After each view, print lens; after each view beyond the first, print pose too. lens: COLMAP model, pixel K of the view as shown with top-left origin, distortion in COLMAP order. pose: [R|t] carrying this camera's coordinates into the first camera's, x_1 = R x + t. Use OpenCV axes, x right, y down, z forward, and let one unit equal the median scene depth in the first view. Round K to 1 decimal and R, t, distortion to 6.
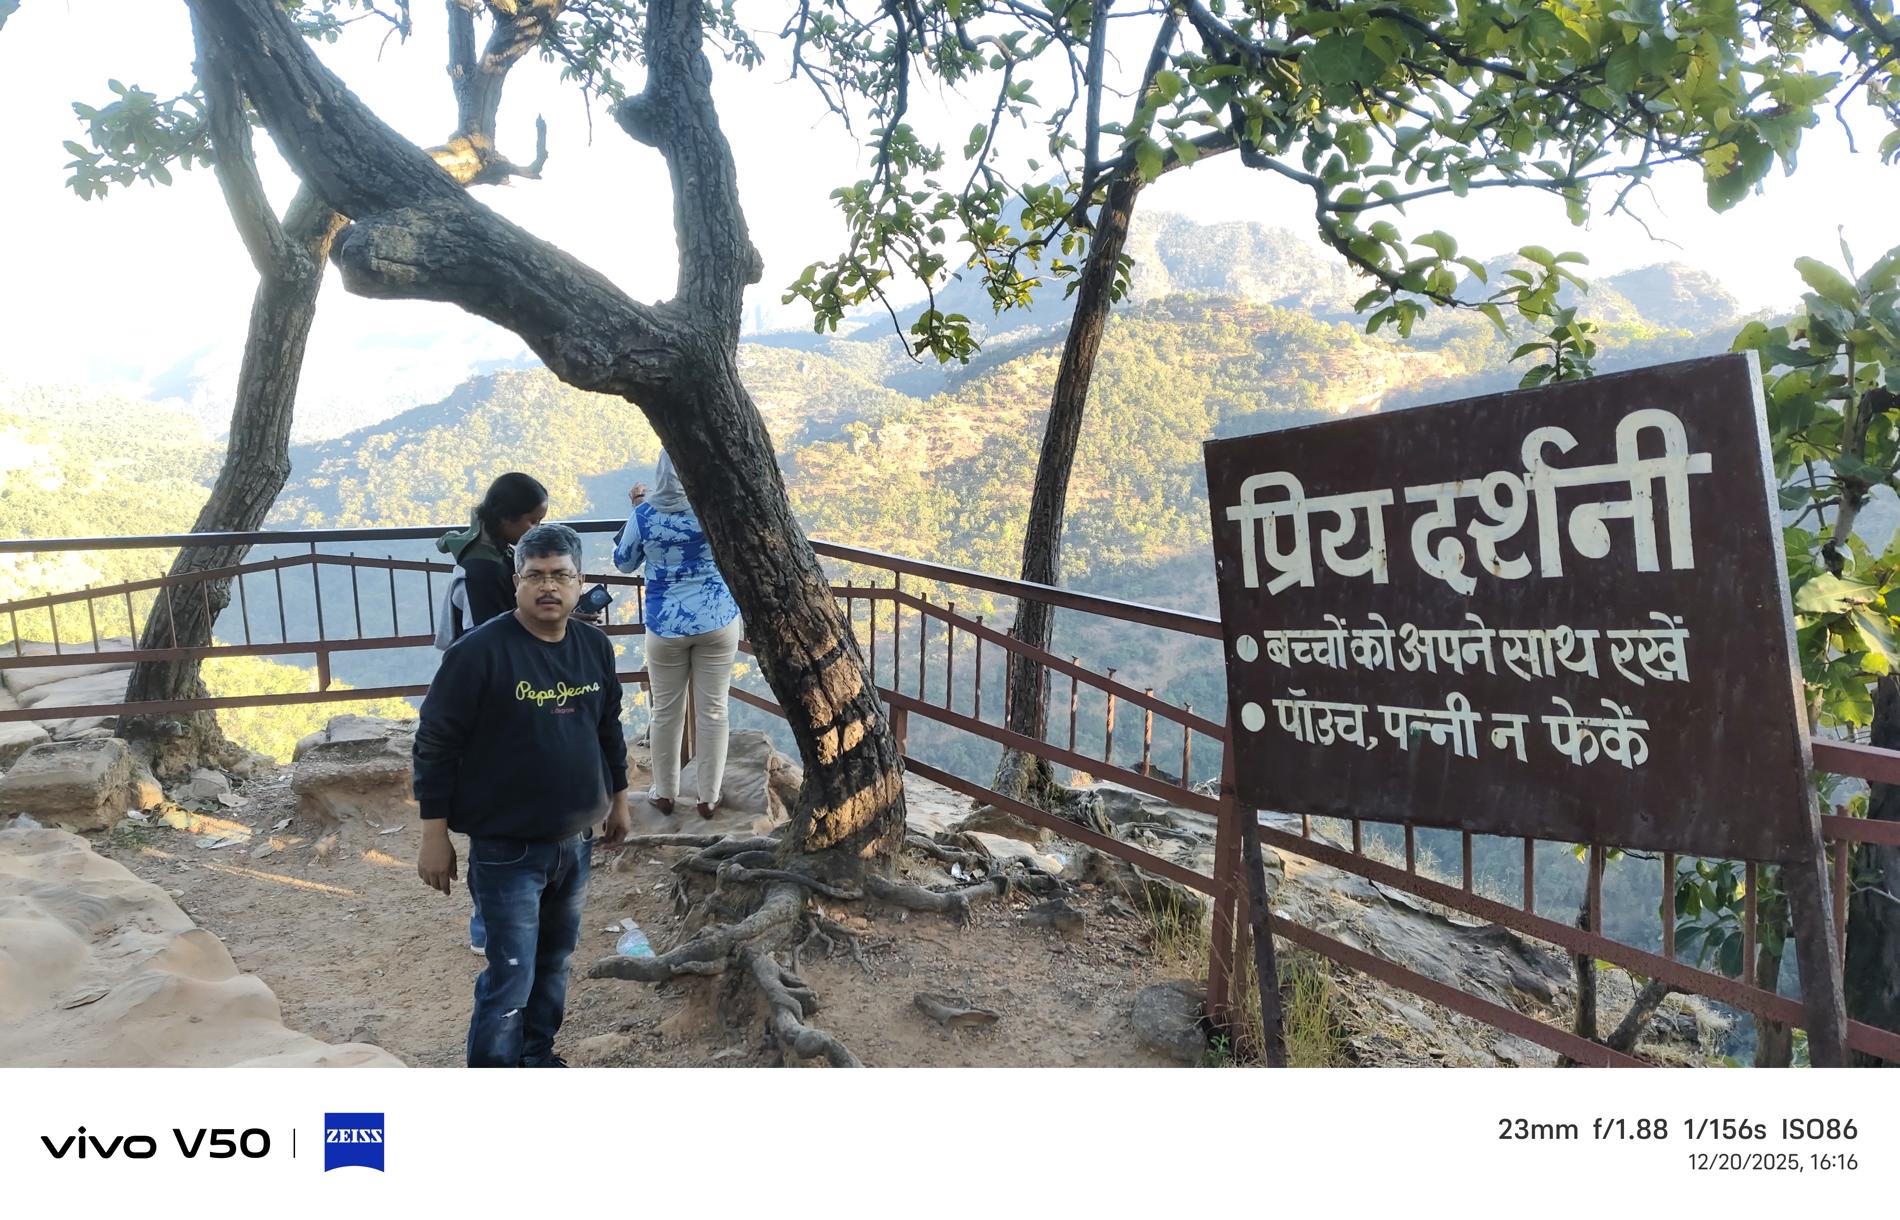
lens RADIAL K [[1300.6, 0, 947.9], [0, 1300.6, 531.6], [0, 0, 1]] dist [0.056111, -0.066486]
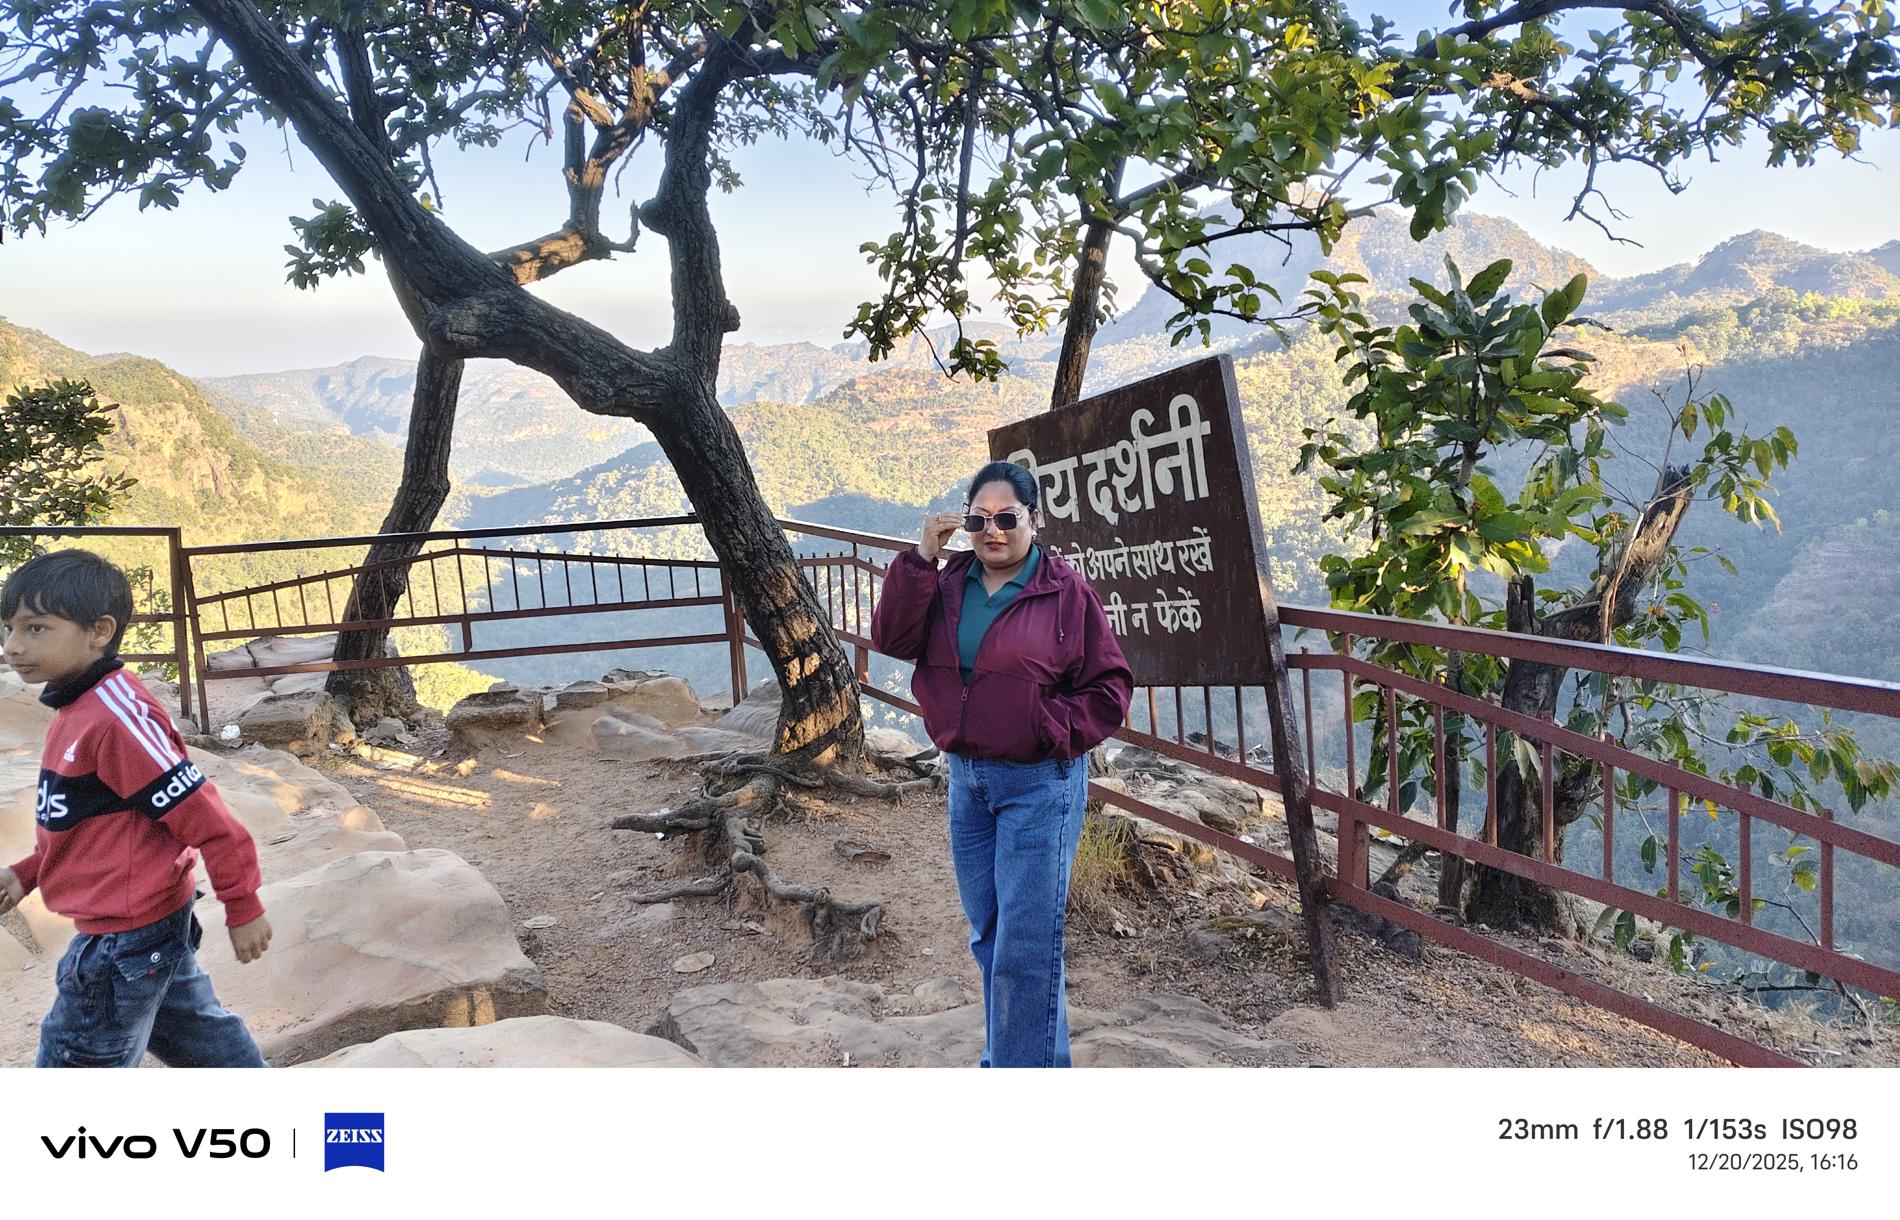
lens RADIAL K [[1305.6, 0, 954.8], [0, 1305.6, 515.6], [0, 0, 1]] dist [0.035414, -0.003938]
pose [[0.988338, -0.031954, -0.148884, 0.149895], [0.027824, 0.999170, -0.029742, 0.026255], [0.149710, 0.025253, 0.988407, -0.166487]]
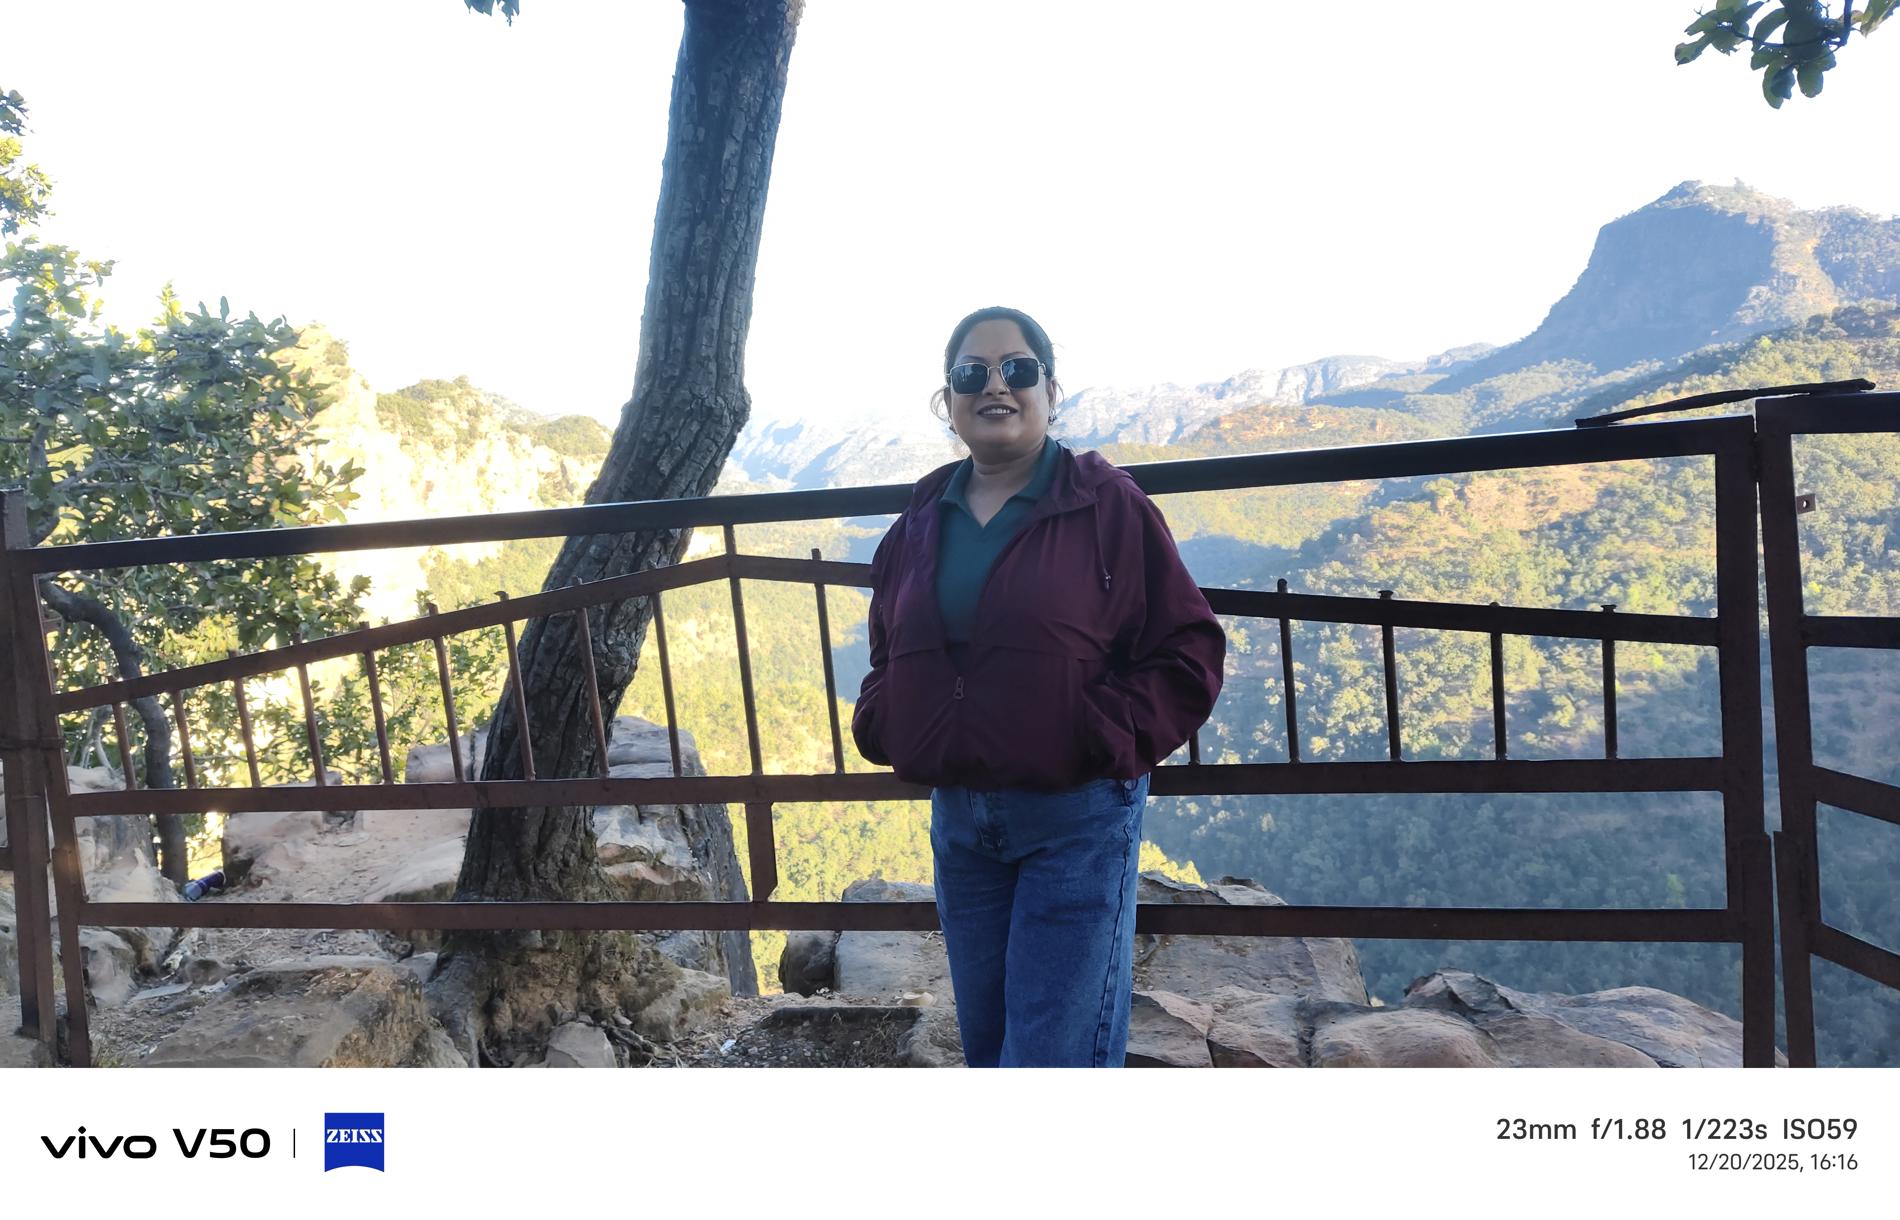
lens RADIAL K [[1300.6, 0, 947.9], [0, 1300.6, 531.6], [0, 0, 1]] dist [0.056111, -0.066486]
pose [[0.909598, -0.032795, -0.414193, -0.181846], [0.010923, 0.998423, -0.055066, 0.022404], [0.415345, 0.045564, 0.908522, 0.467300]]
